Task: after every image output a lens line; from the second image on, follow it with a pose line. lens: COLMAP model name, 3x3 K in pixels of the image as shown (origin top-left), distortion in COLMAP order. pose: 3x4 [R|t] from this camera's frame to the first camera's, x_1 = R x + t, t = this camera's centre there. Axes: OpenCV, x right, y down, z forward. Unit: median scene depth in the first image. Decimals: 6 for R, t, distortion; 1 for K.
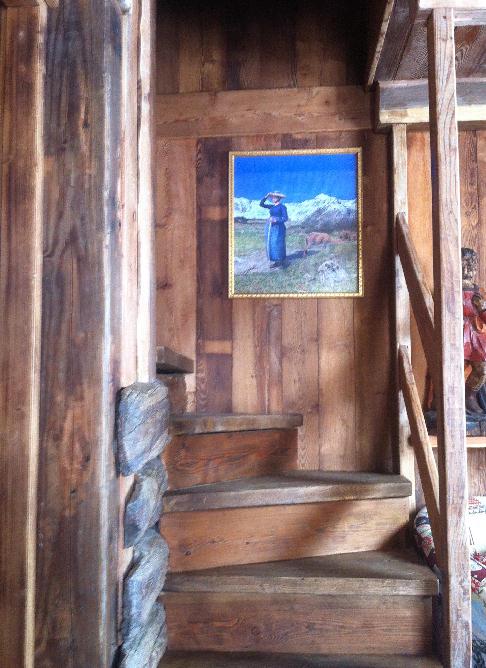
lens RADIAL K [[701.7, 0, 242.8], [0, 701.7, 358.9], [0, 0, 1]] dist [0.137356, -0.455101]
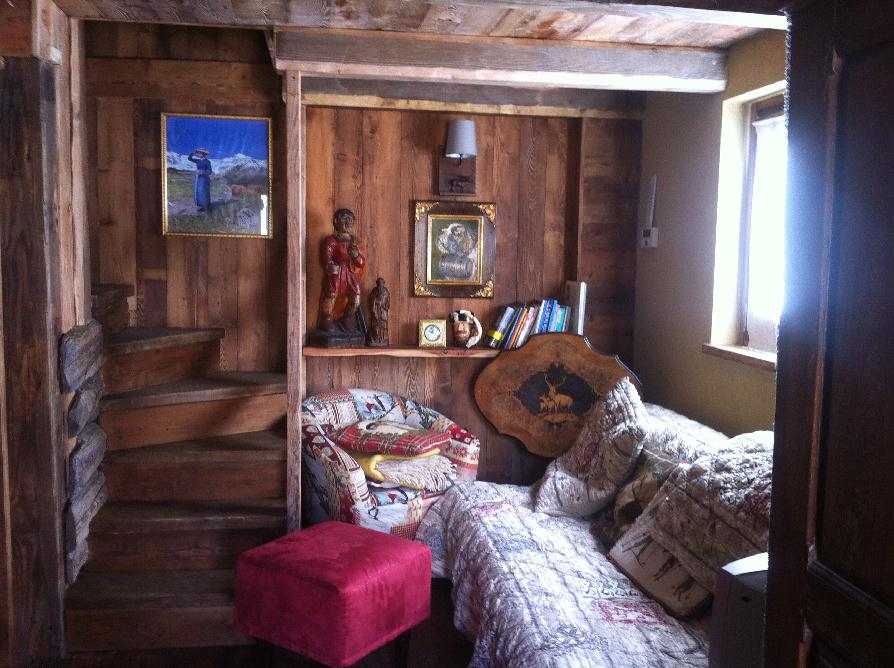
lens RADIAL K [[846.0, 0, 465.1], [0, 846.0, 334.2], [0, 0, 1]] dist [0.078051, -0.230048]
pose [[0.975742, -0.001206, 0.218921, 0.218359], [-0.038917, 0.983103, 0.178867, -0.260282], [-0.215438, -0.183048, 0.959208, -0.747359]]
